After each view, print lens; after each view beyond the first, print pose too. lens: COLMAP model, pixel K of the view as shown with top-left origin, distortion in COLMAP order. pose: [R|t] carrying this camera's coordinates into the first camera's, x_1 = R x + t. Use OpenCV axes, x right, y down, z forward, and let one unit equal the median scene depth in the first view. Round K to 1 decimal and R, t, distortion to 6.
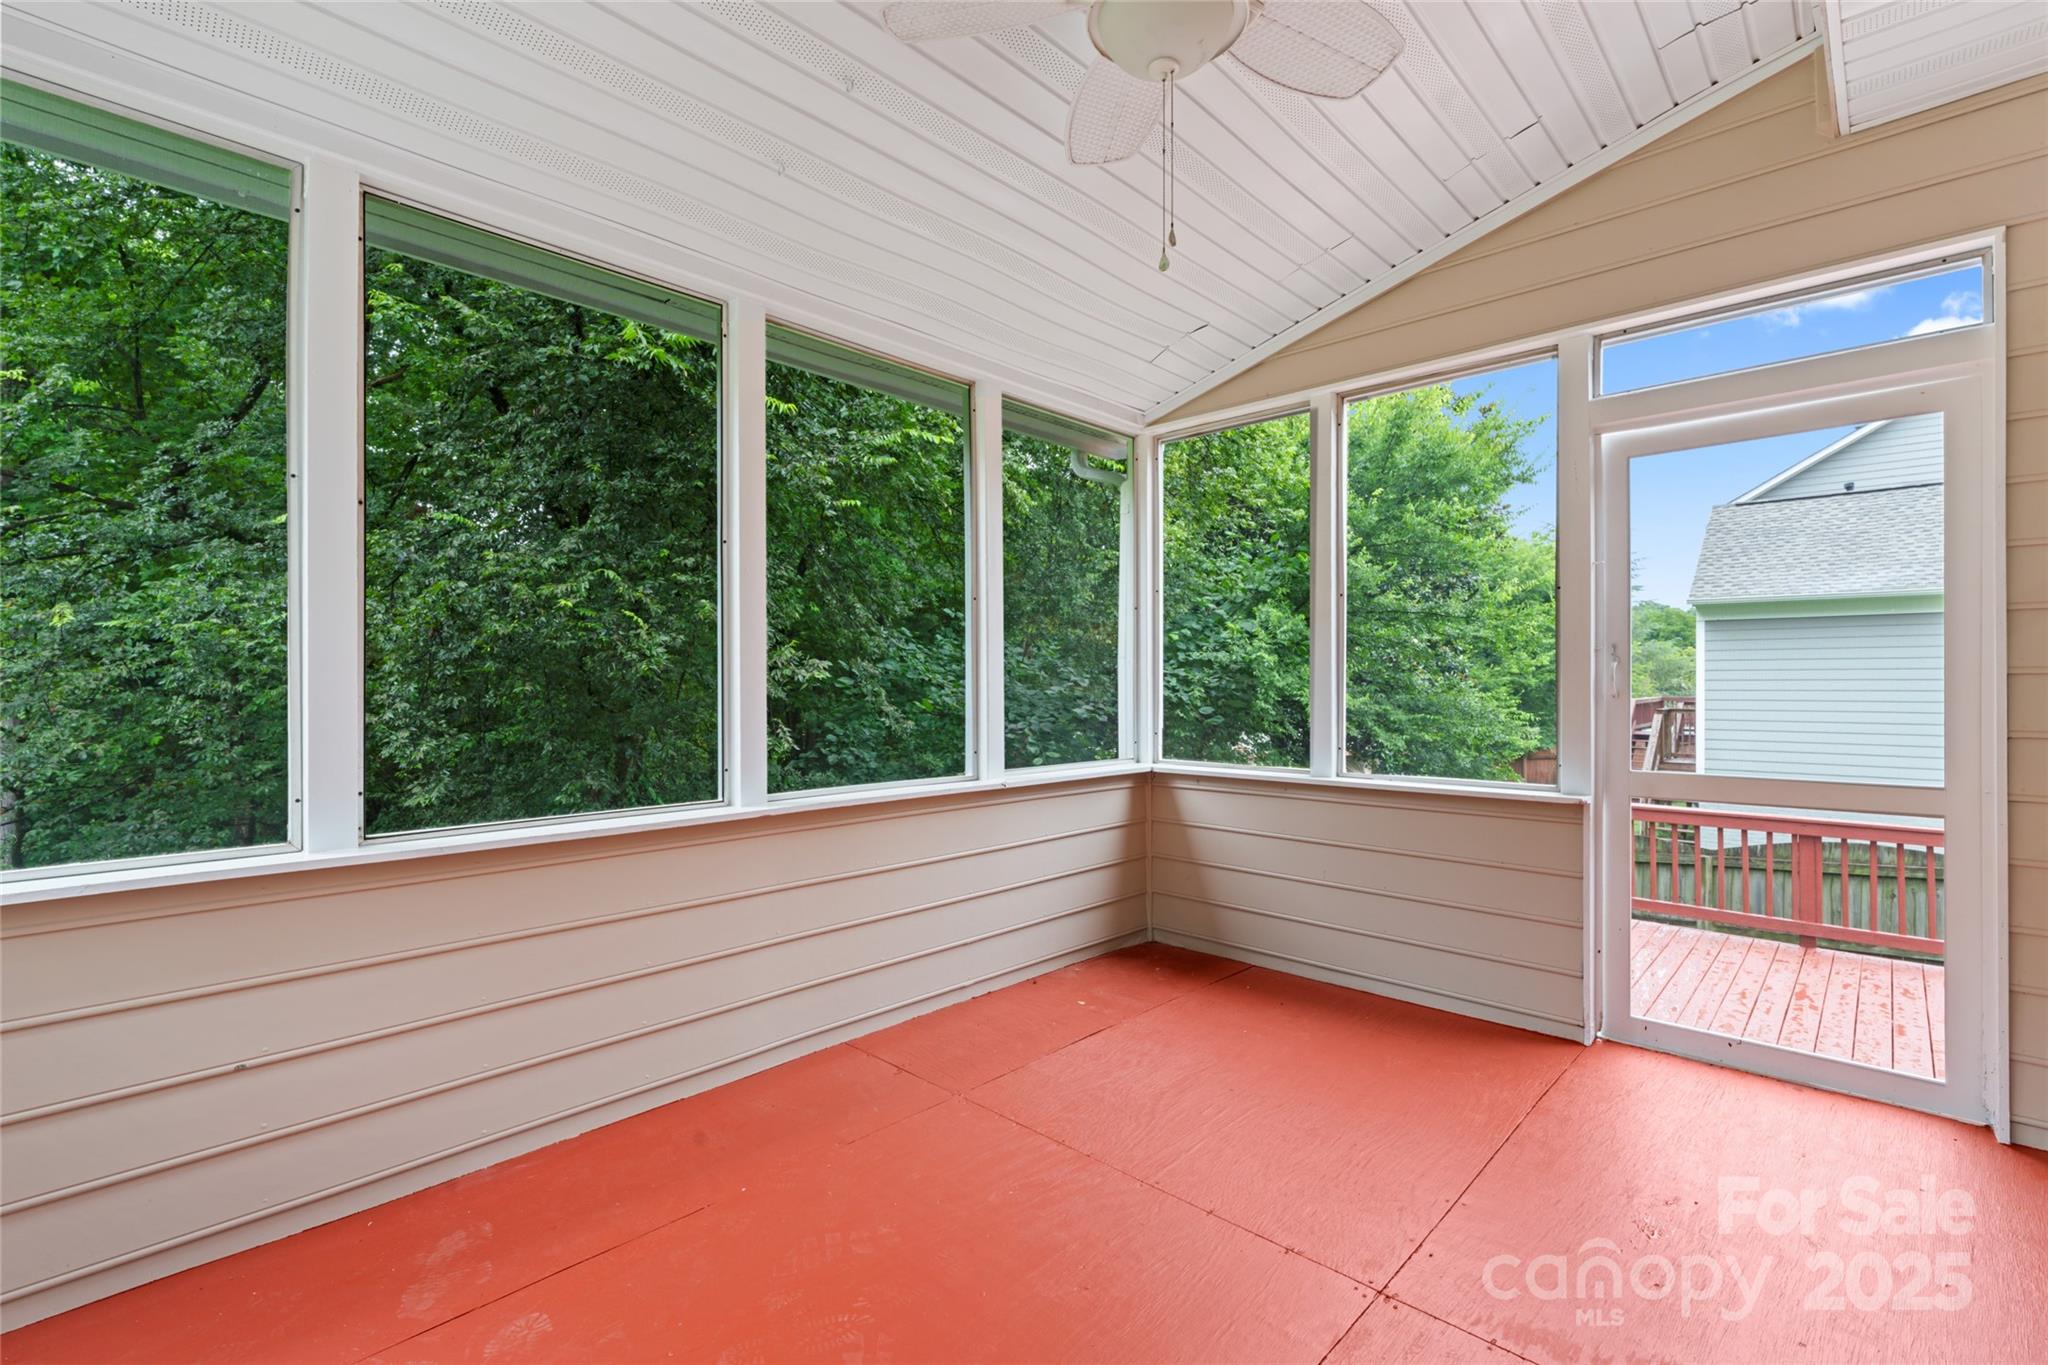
lens RADIAL K [[920.5, 0, 1032.4], [0, 920.5, 679.9], [0, 0, 1]] dist [-0.001275, 0.000046]
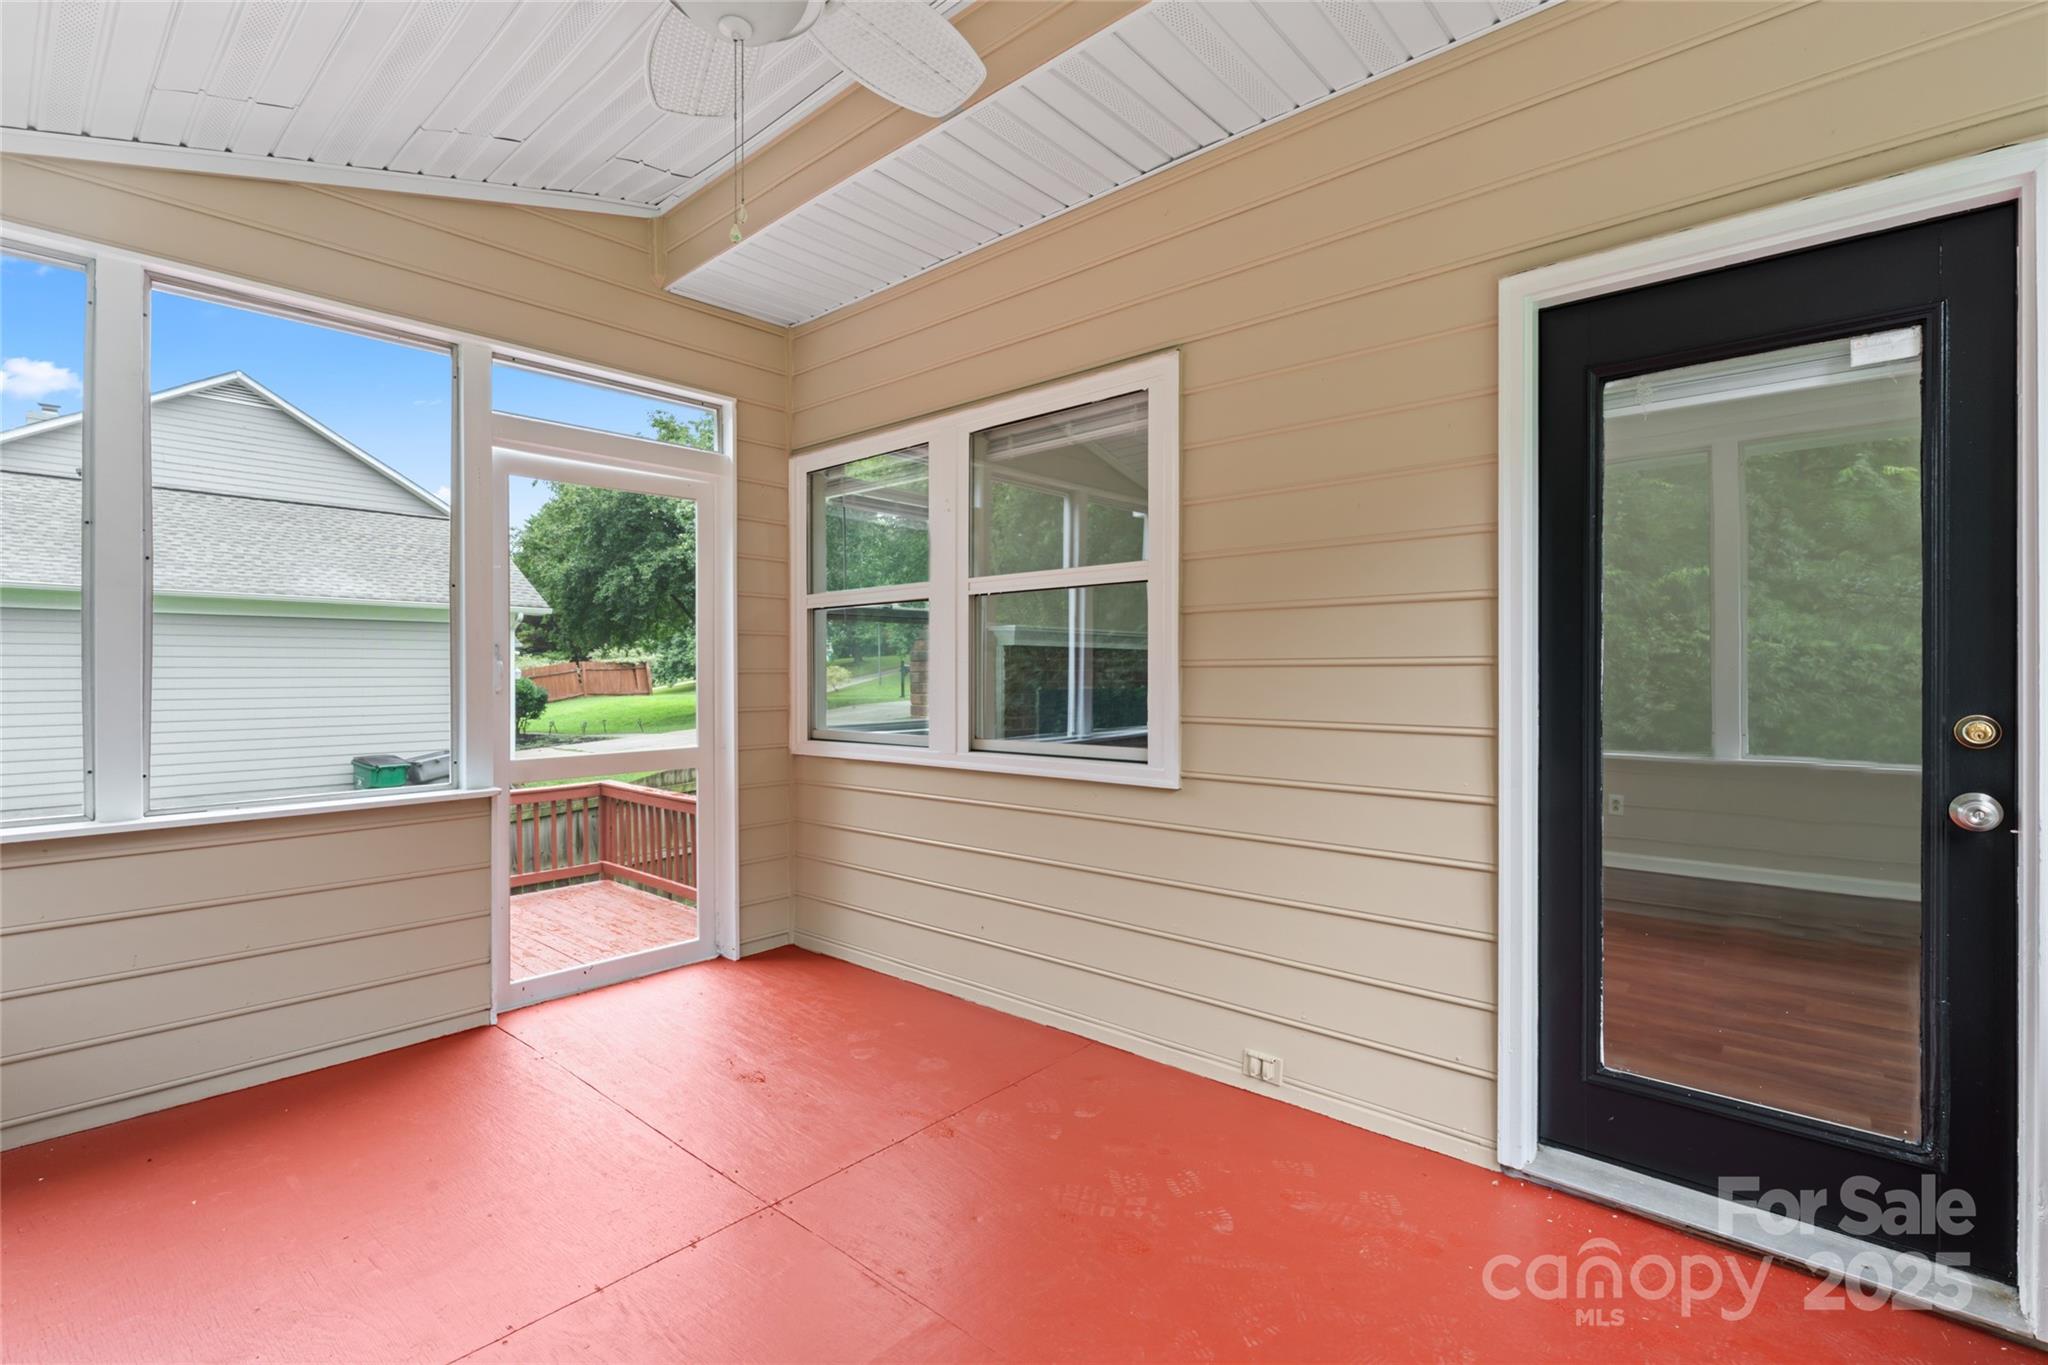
lens RADIAL K [[920.5, 0, 1027.4], [0, 920.5, 678.0], [0, 0, 1]] dist [-0.001275, 0.000046]
pose [[-0.031322, -0.002284, 0.999507, -0.467180], [0.003712, 0.999990, 0.002402, 0.000332], [-0.999502, 0.003785, -0.031313, 0.419657]]
